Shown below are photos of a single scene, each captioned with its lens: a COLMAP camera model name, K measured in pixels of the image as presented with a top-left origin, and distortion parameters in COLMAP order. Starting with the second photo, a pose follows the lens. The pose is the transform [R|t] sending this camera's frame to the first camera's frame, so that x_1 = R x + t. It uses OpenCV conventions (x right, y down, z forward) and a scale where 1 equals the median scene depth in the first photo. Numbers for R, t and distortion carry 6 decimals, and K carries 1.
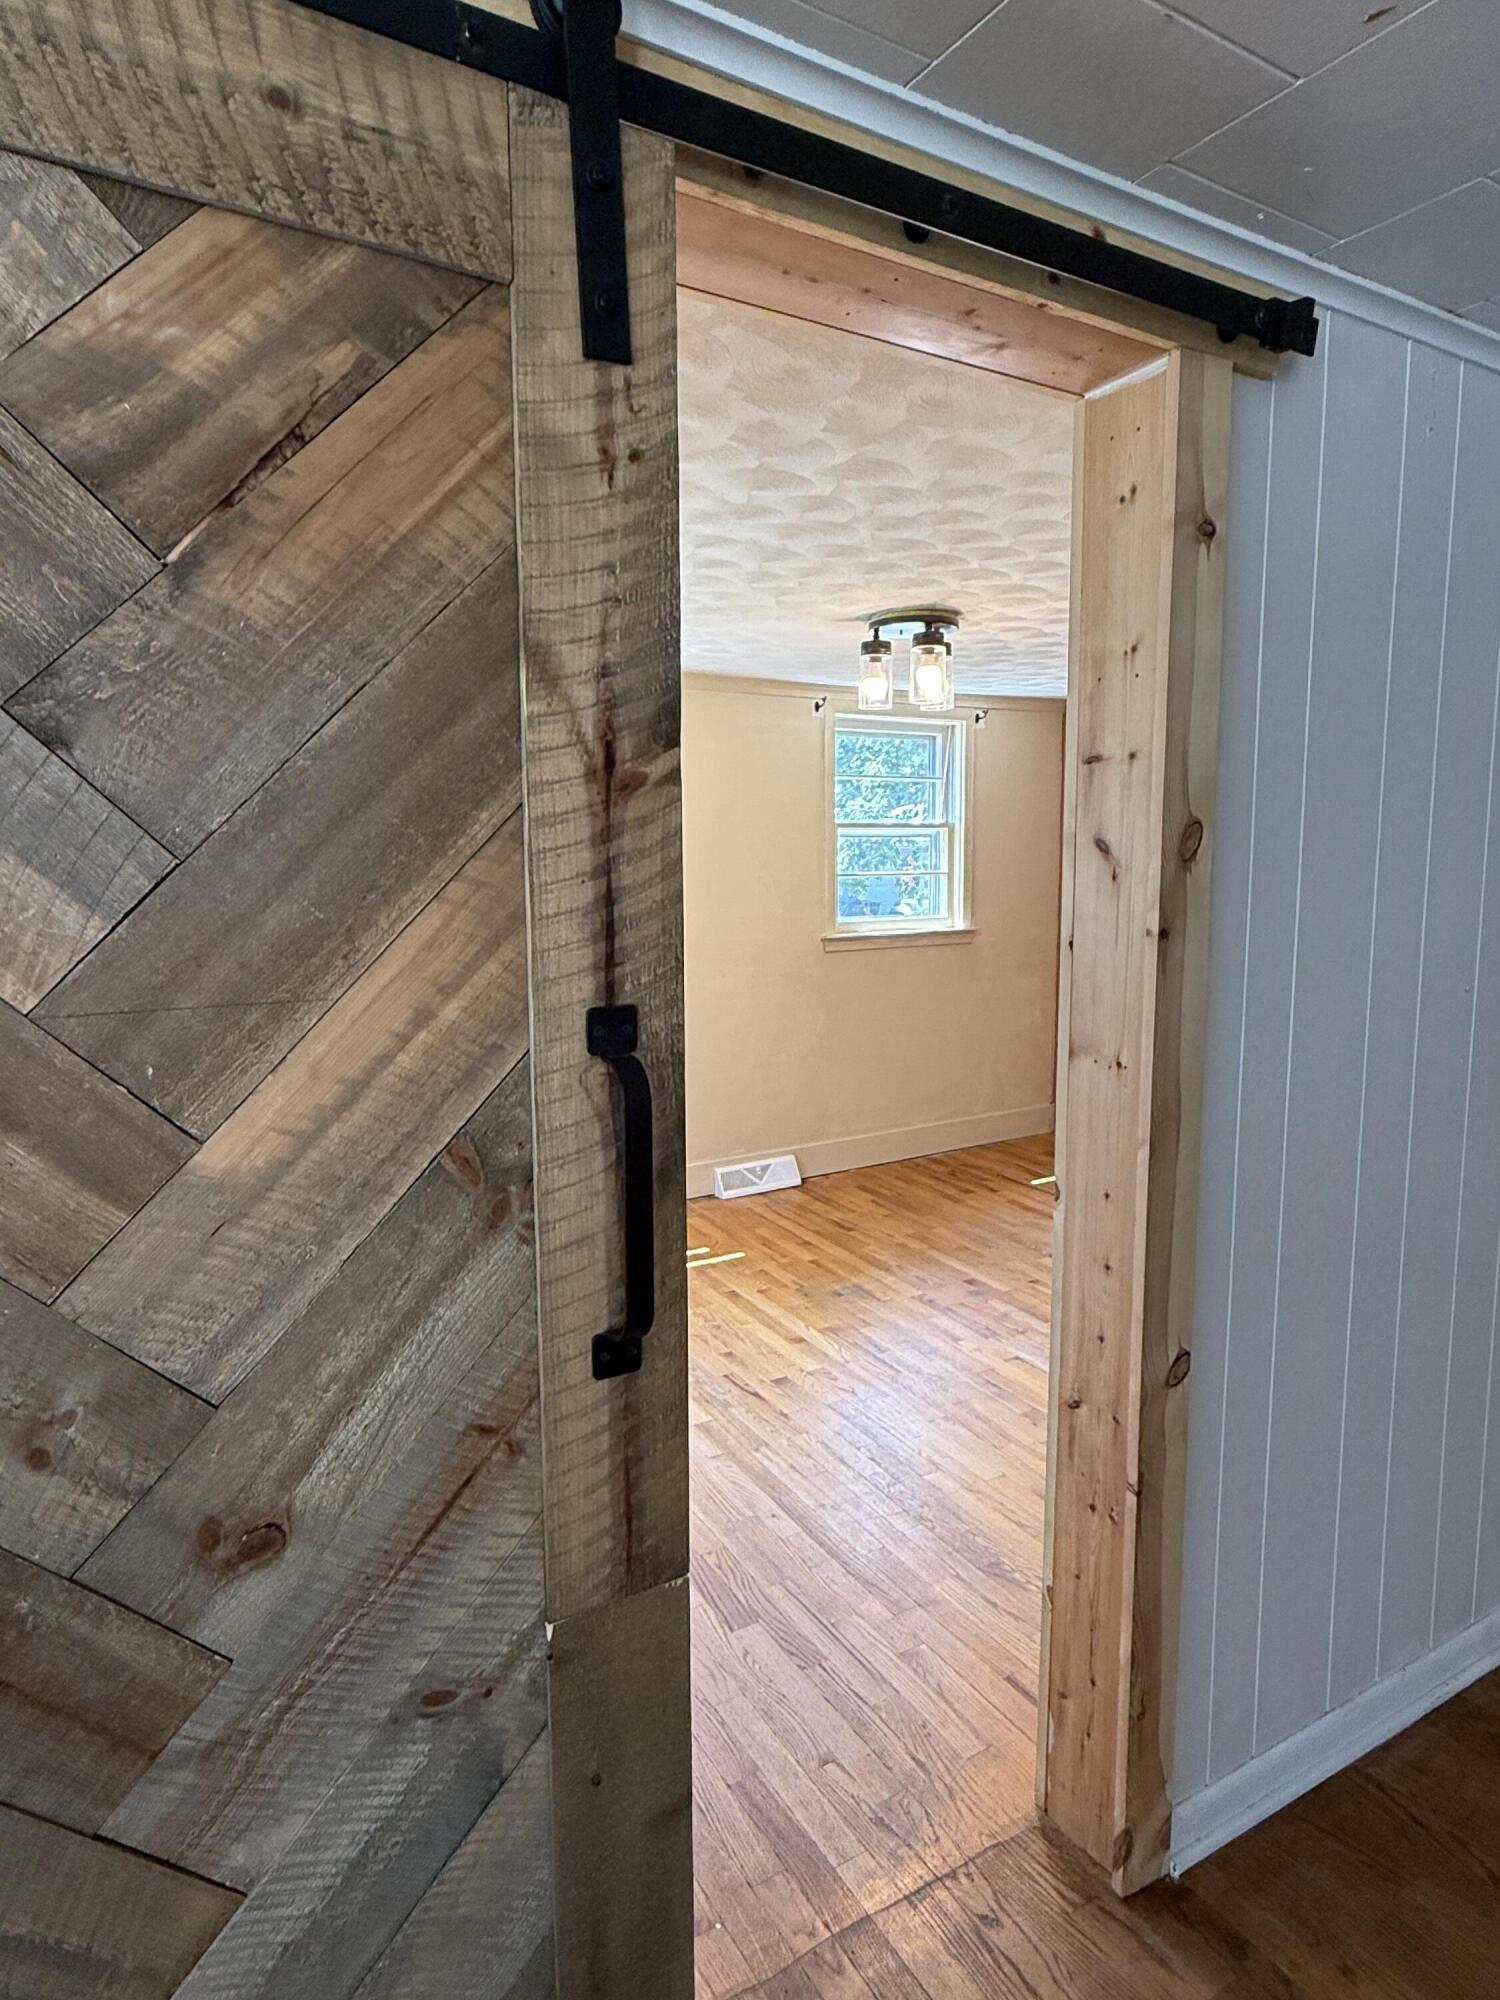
lens RADIAL K [[1127.4, 0, 737.2], [0, 1127.4, 993.9], [0, 0, 1]] dist [-0.002230, 0.003351]
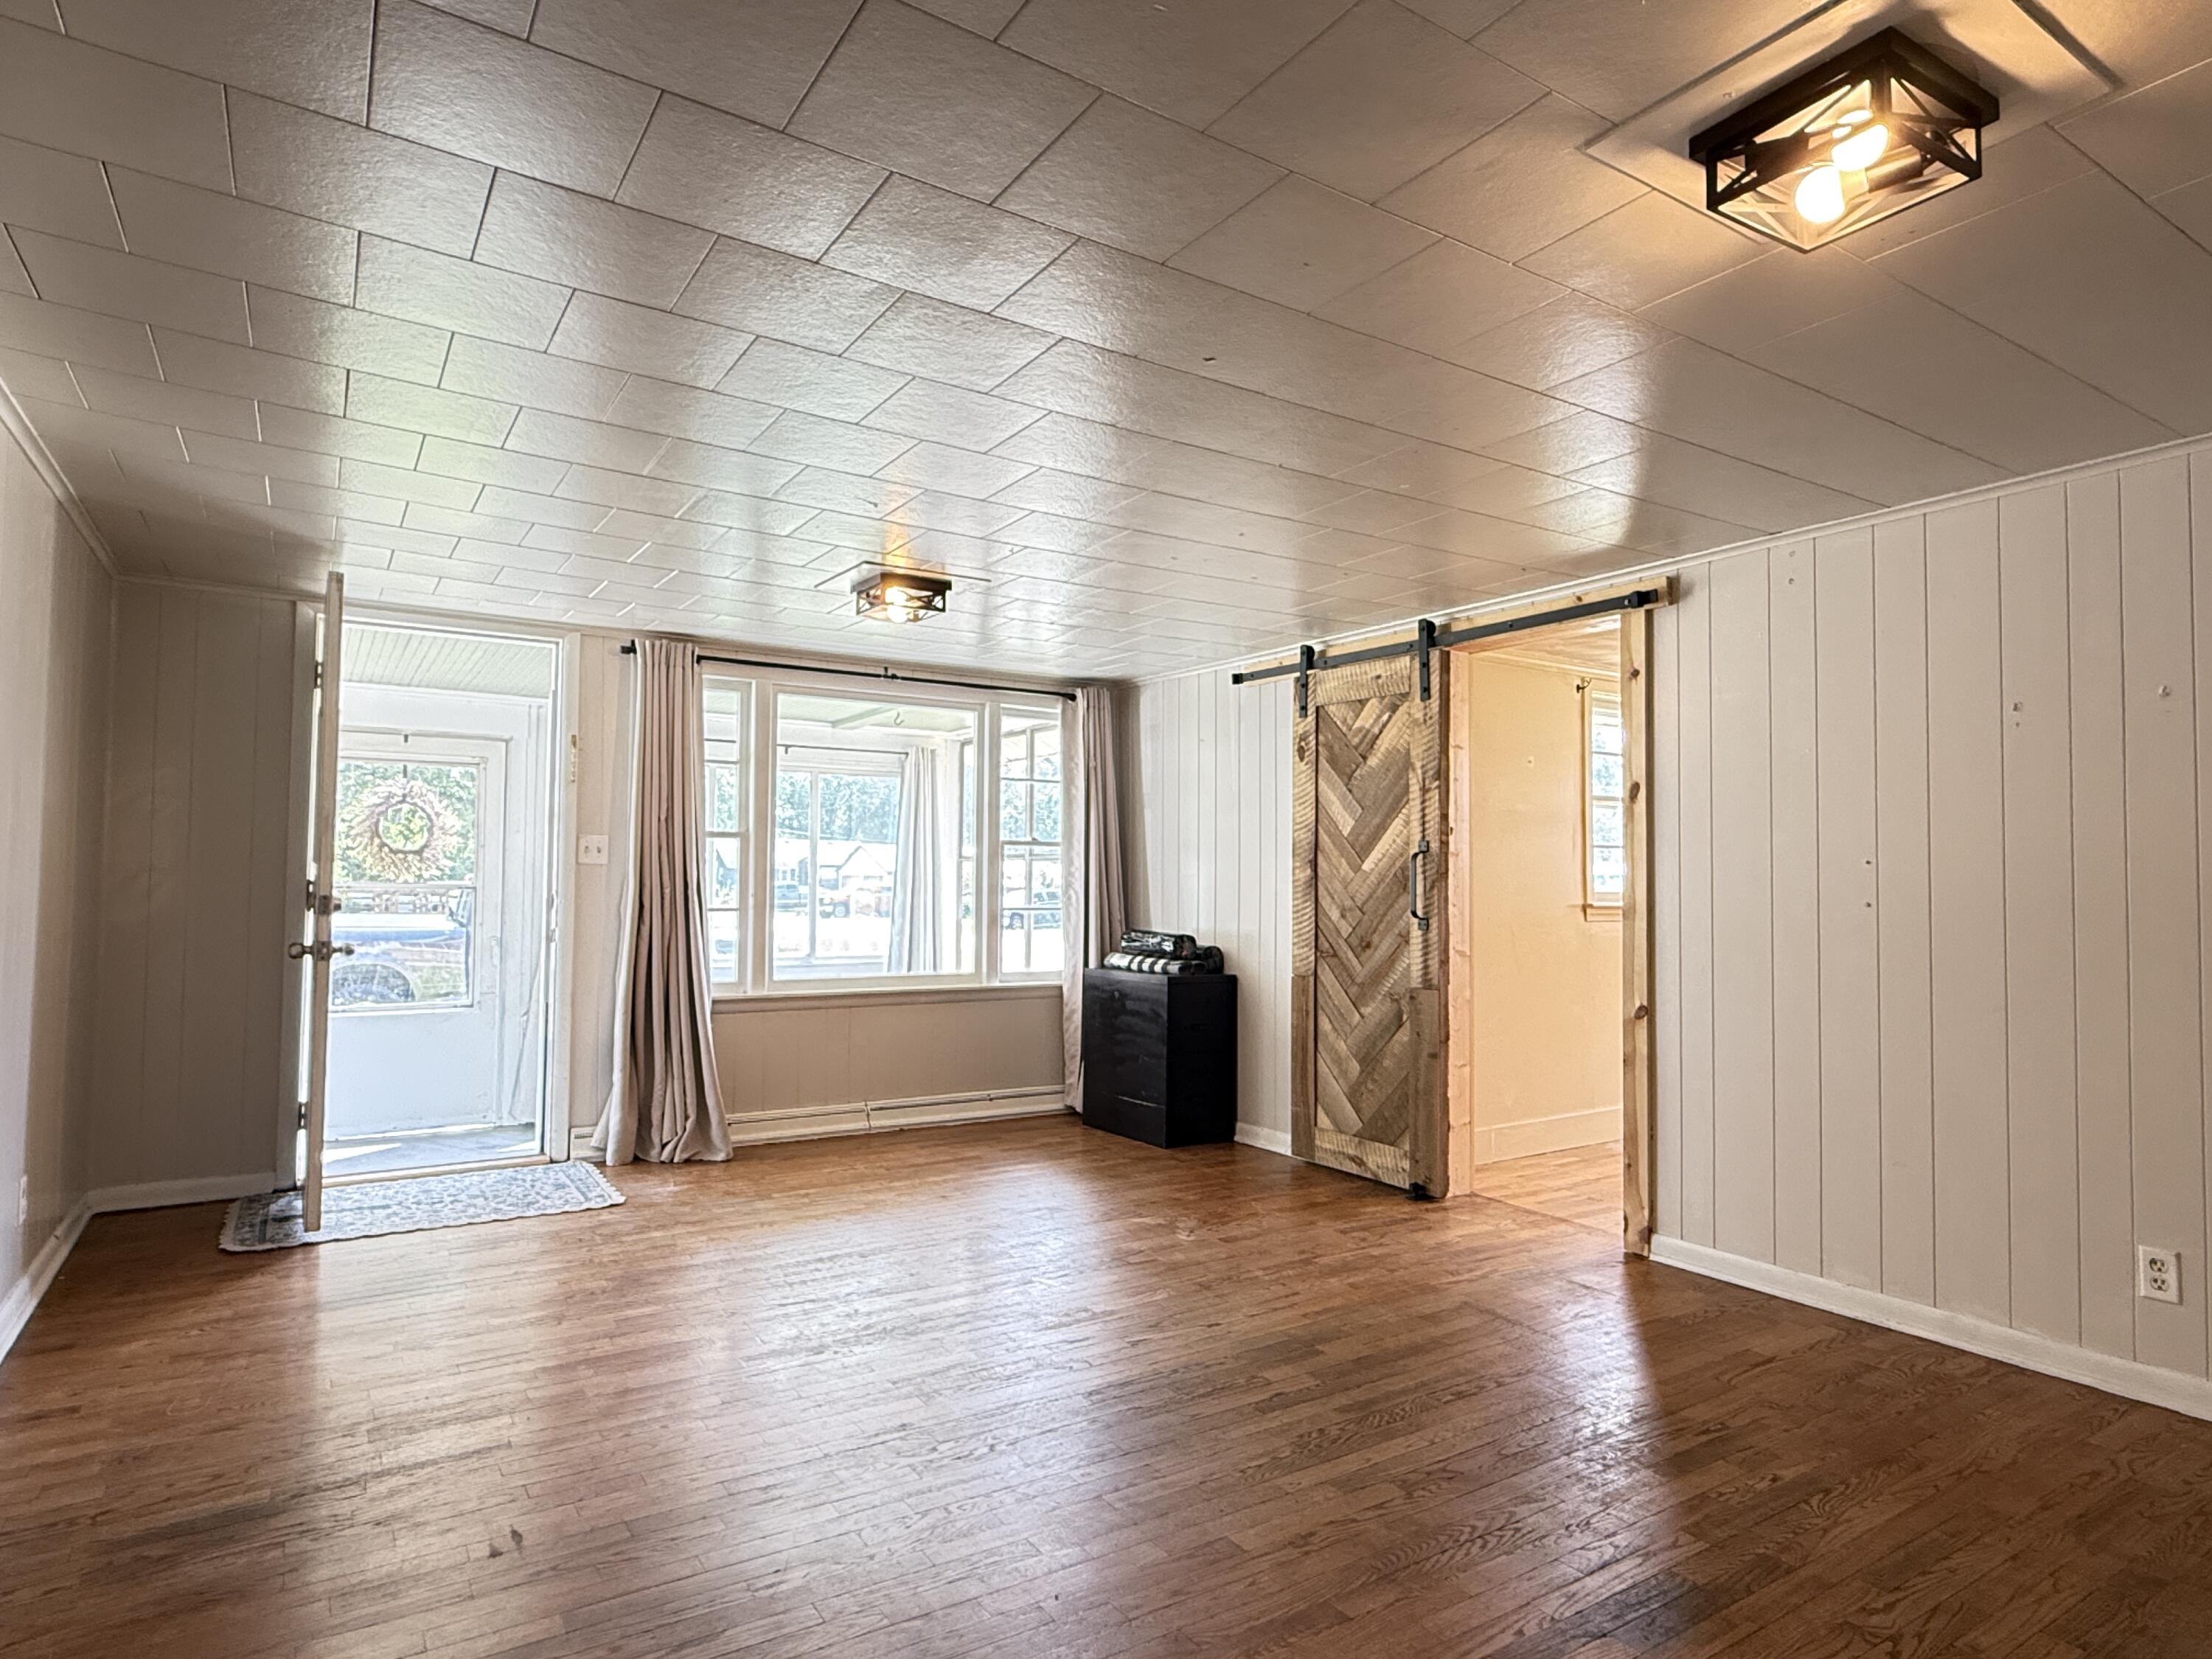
lens RADIAL K [[1246.9, 0, 1115.4], [0, 1246.9, 844.8], [0, 0, 1]] dist [-0.002230, 0.003351]
pose [[0.060166, -0.025909, -0.997852, 0.923085], [-0.131779, 0.990707, -0.033669, 0.068547], [0.989451, 0.133522, 0.056193, -0.088423]]
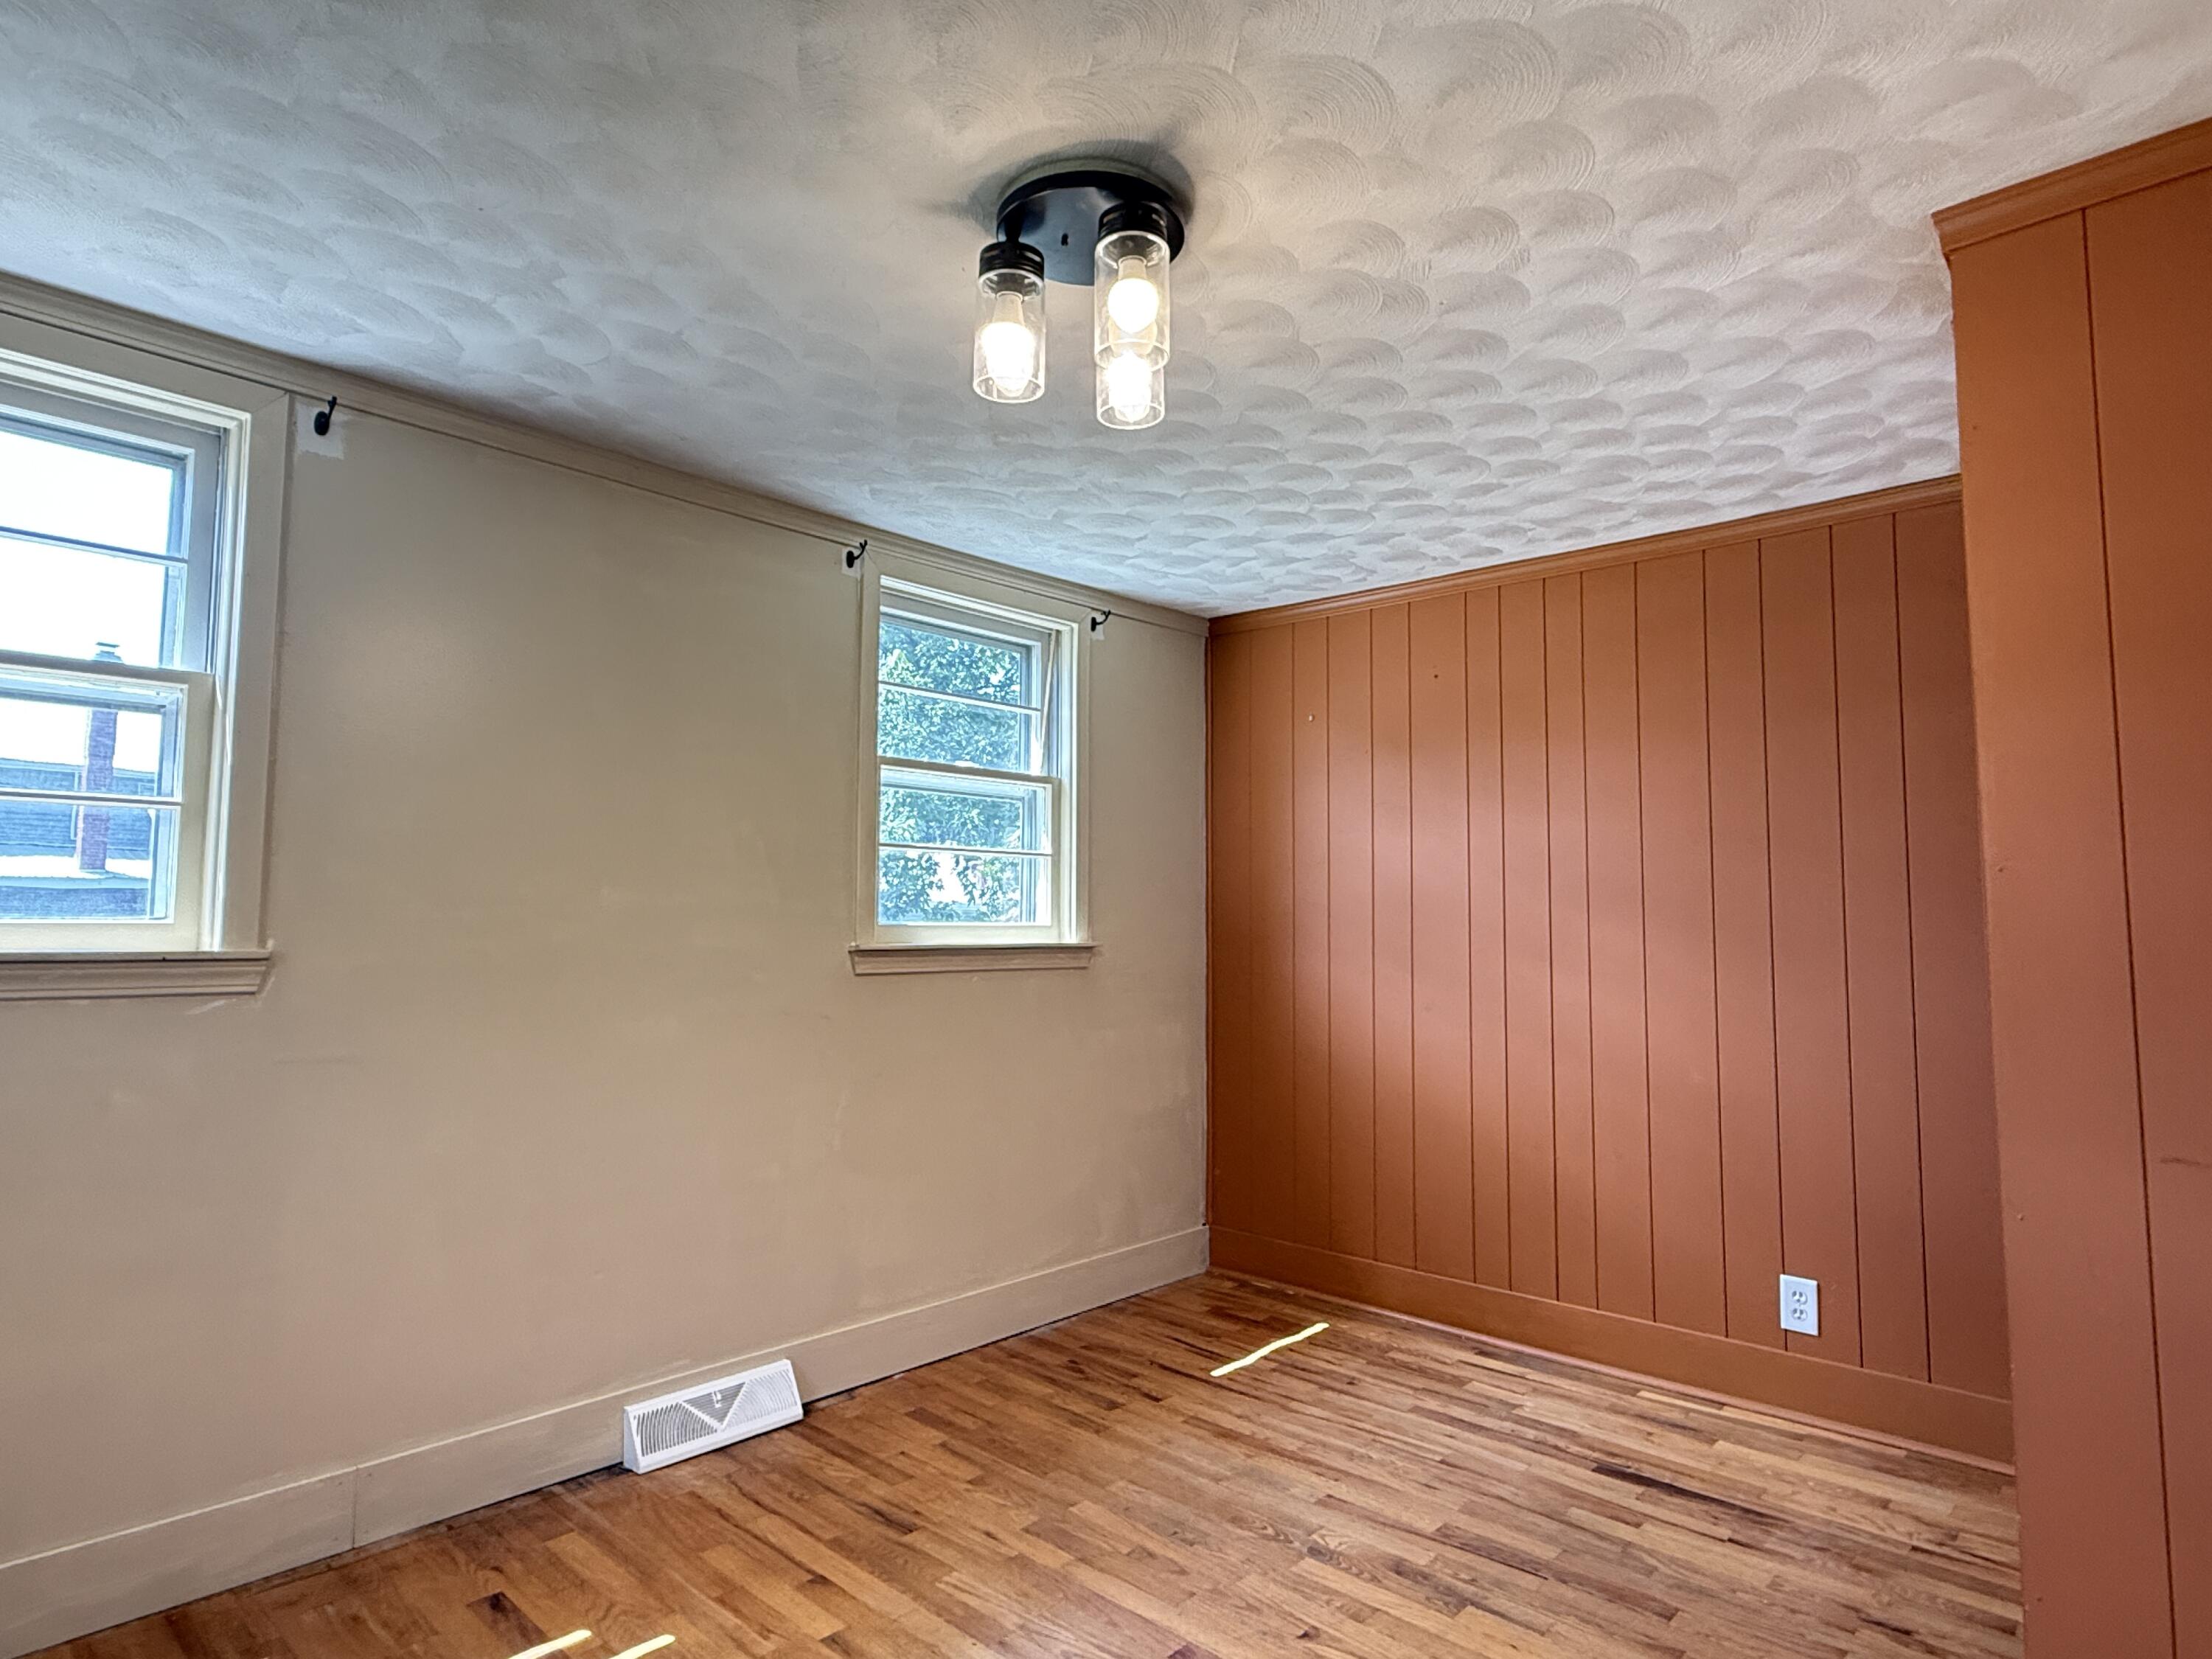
lens RADIAL K [[1246.9, 0, 1113.0], [0, 1246.9, 828.9], [0, 0, 1]] dist [-0.002230, 0.003351]
pose [[0.952671, 0.038069, 0.301610, 0.009430], [0.023042, 0.980232, -0.196503, 0.017937], [-0.303129, 0.194152, 0.932962, 0.372574]]
